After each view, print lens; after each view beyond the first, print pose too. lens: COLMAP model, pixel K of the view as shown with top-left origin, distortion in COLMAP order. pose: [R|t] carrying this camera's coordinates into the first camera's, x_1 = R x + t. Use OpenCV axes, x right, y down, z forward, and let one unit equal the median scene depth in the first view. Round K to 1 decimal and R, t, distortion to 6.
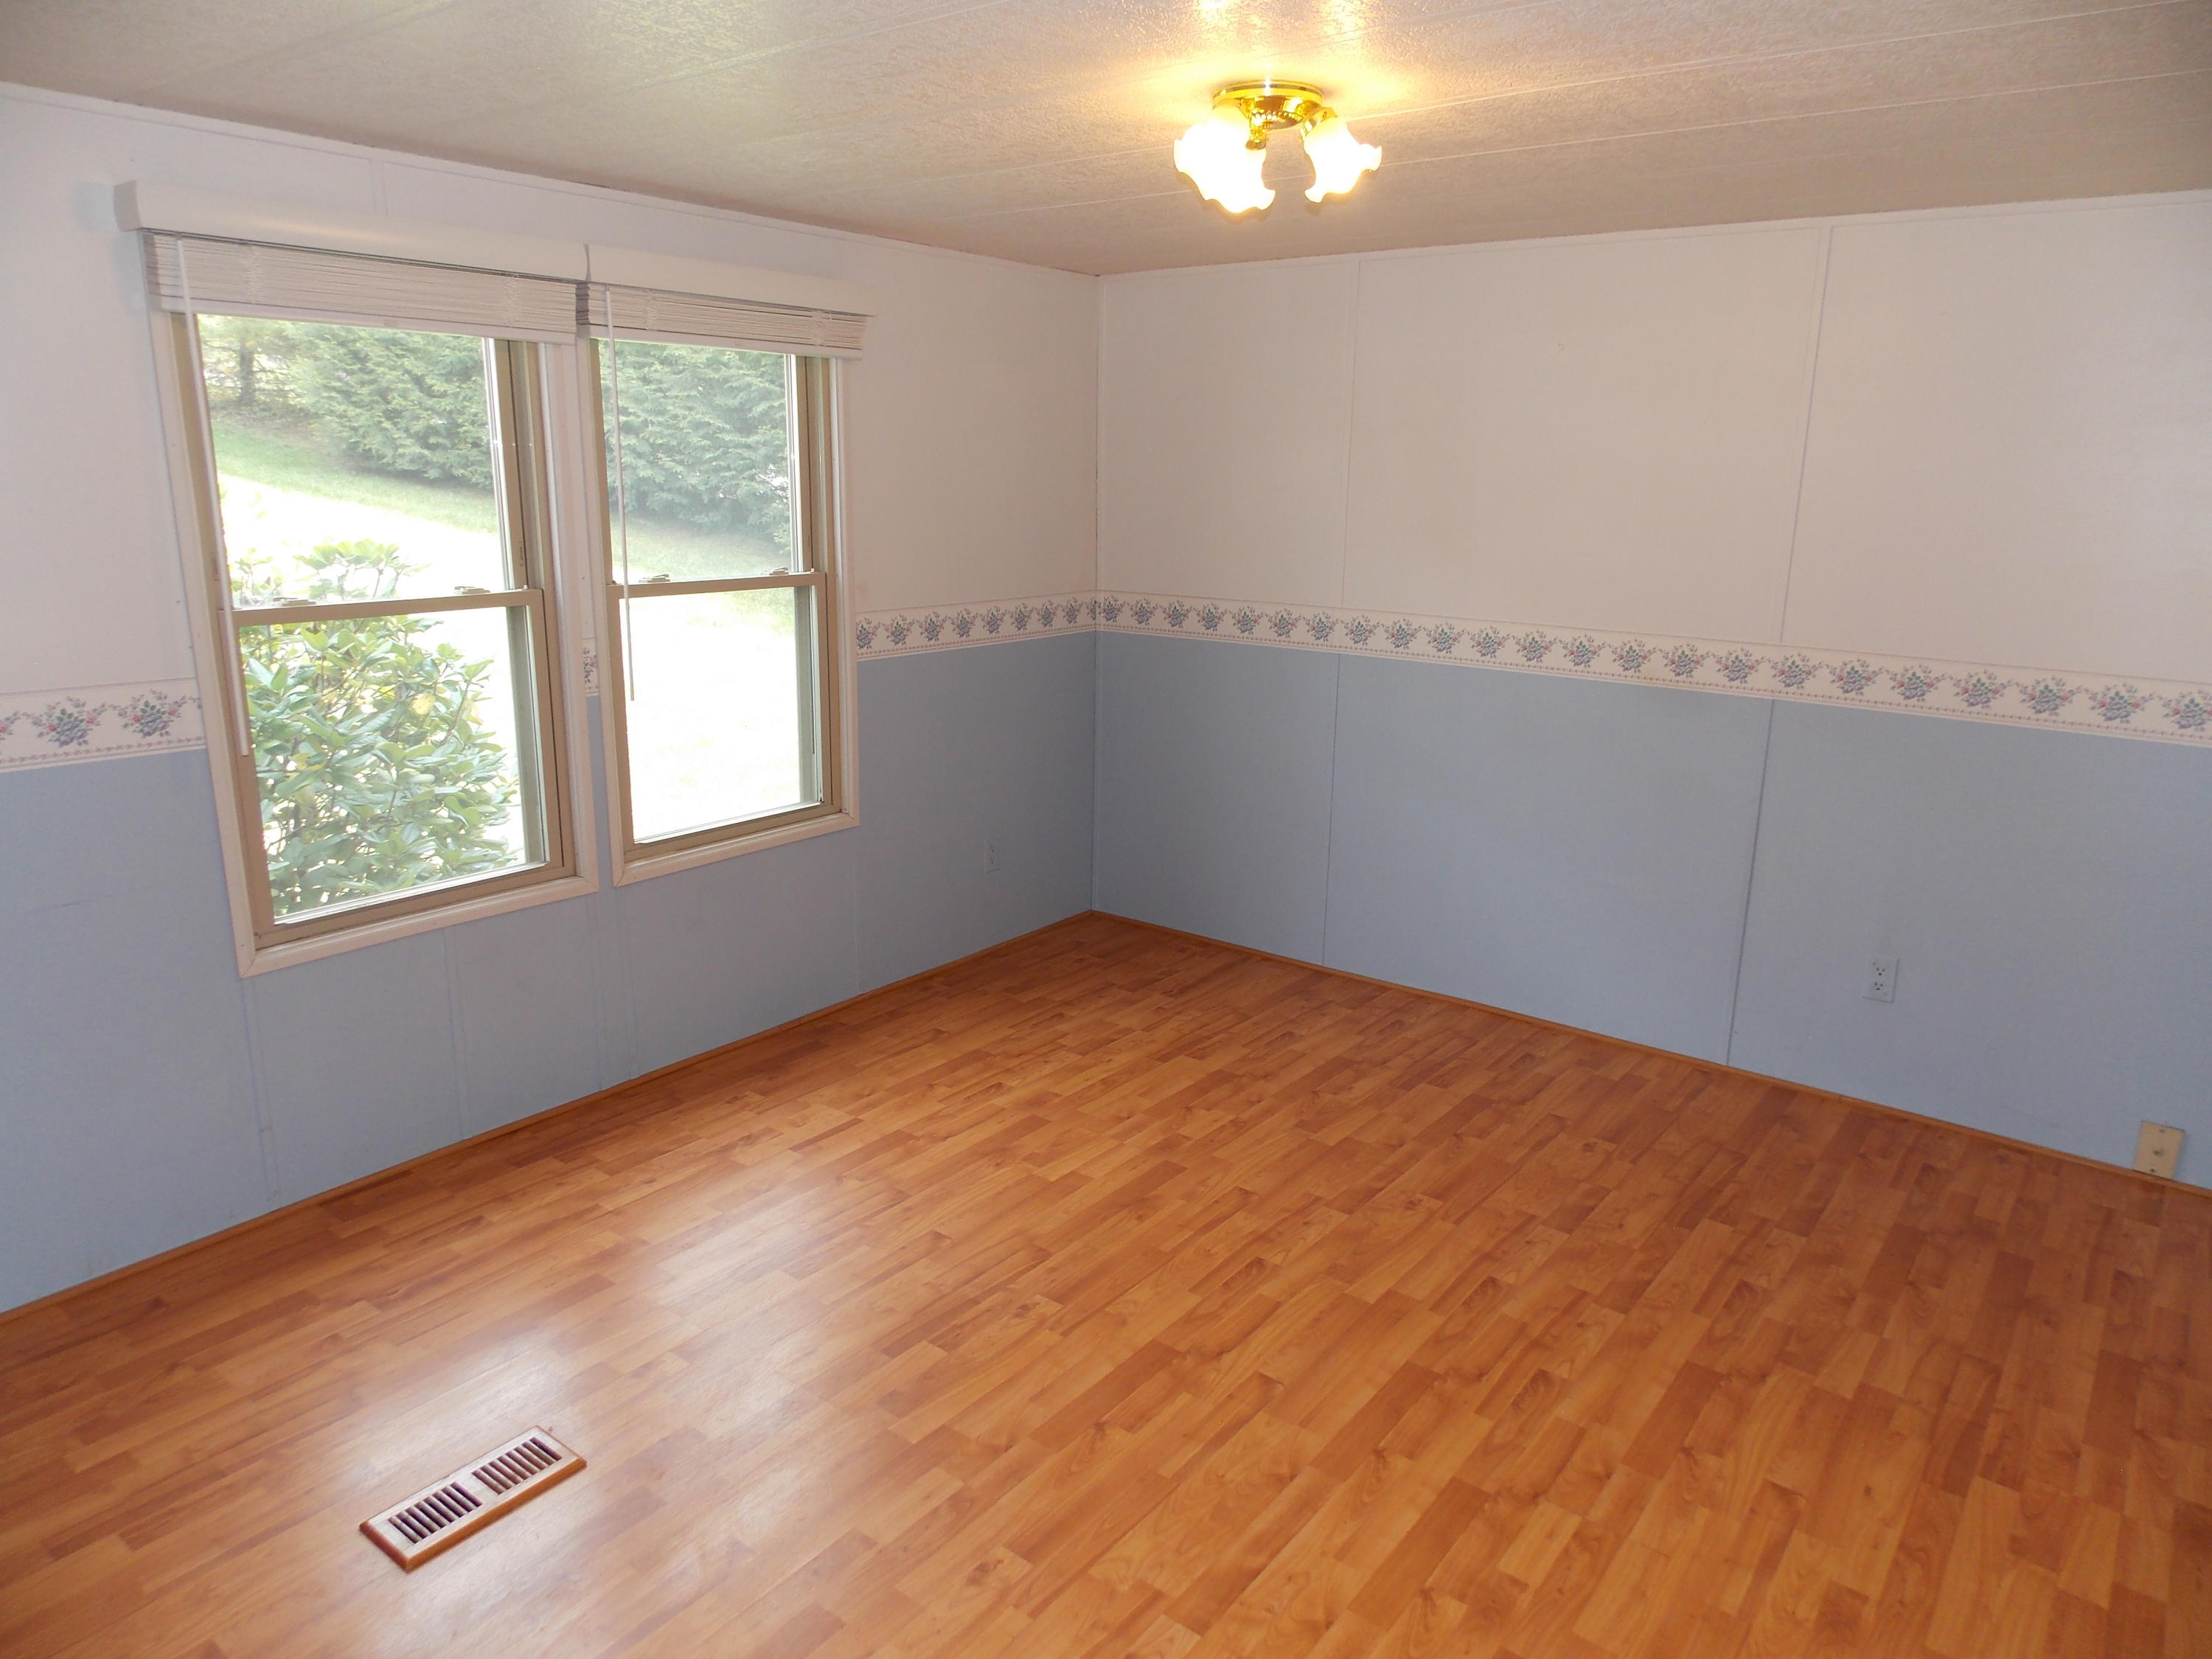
lens RADIAL K [[1467.8, 0, 1102.7], [0, 1467.8, 816.6], [0, 0, 1]] dist [-0.007307, 0.006273]
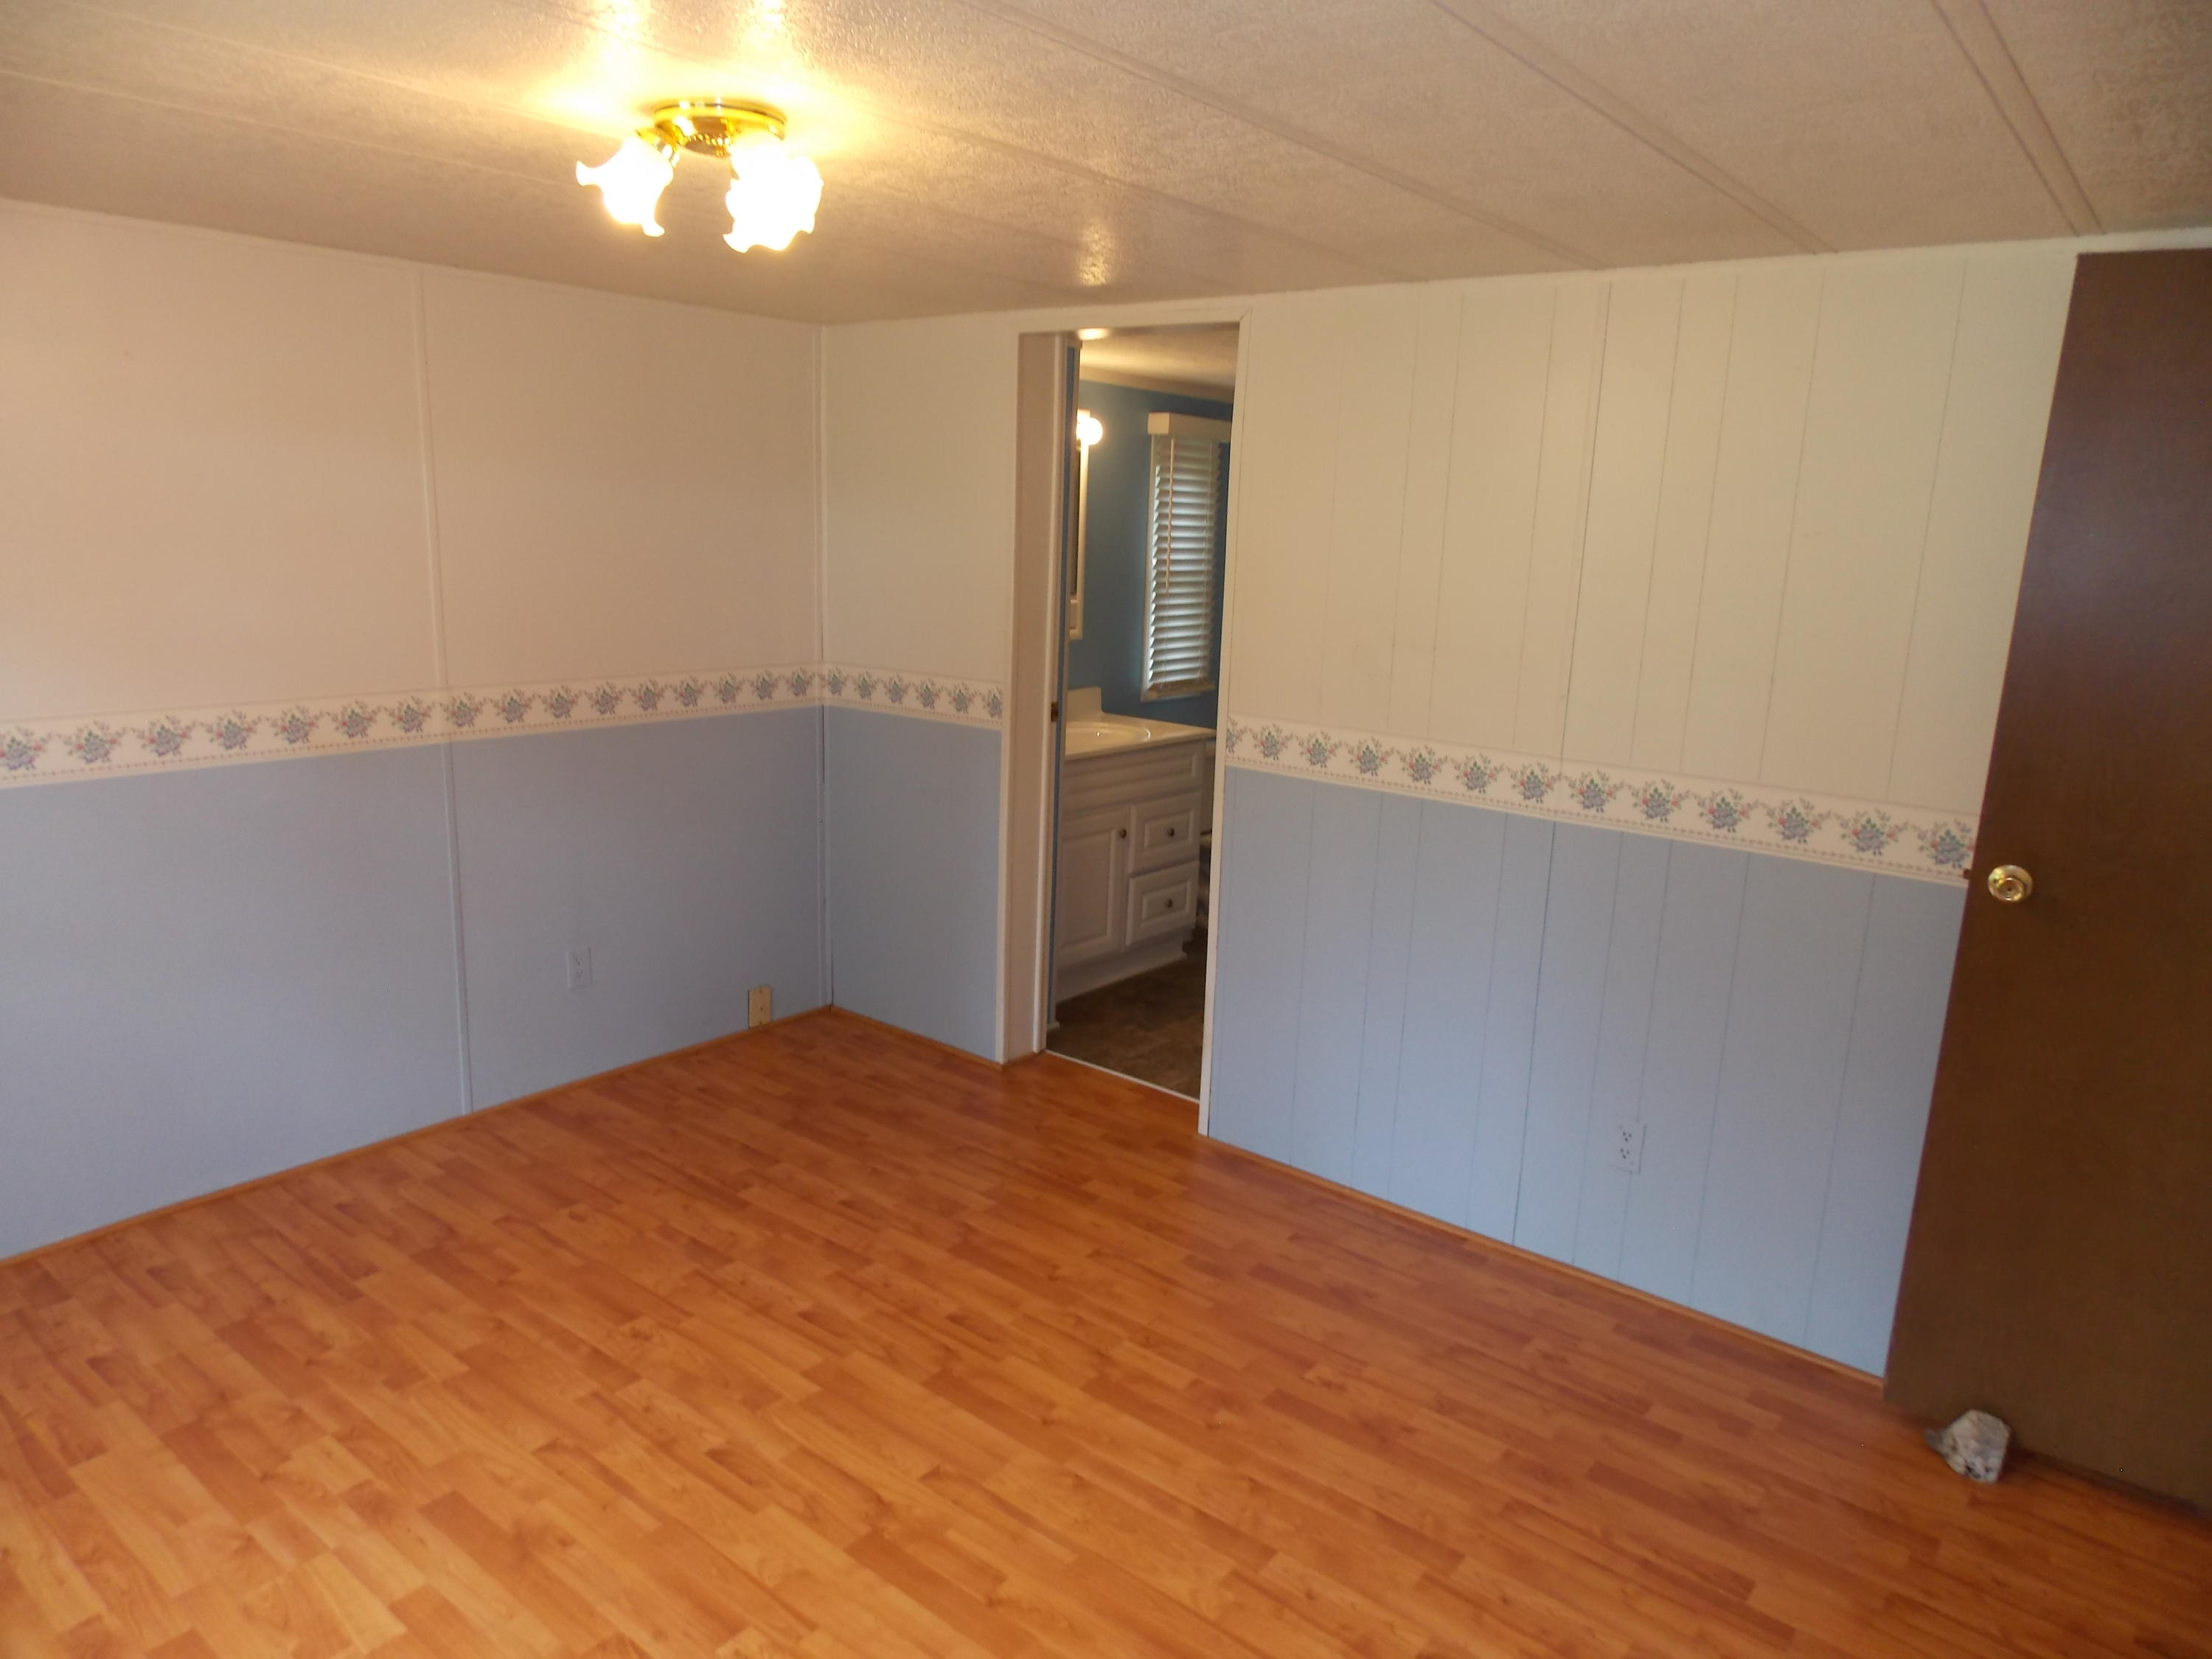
lens RADIAL K [[1467.8, 0, 1102.7], [0, 1467.8, 816.6], [0, 0, 1]] dist [-0.007307, 0.006273]
pose [[0.024875, -0.224713, 0.974107, -0.616189], [0.210138, 0.953814, 0.214666, -0.183356], [-0.977355, 0.199357, 0.070947, 0.611723]]
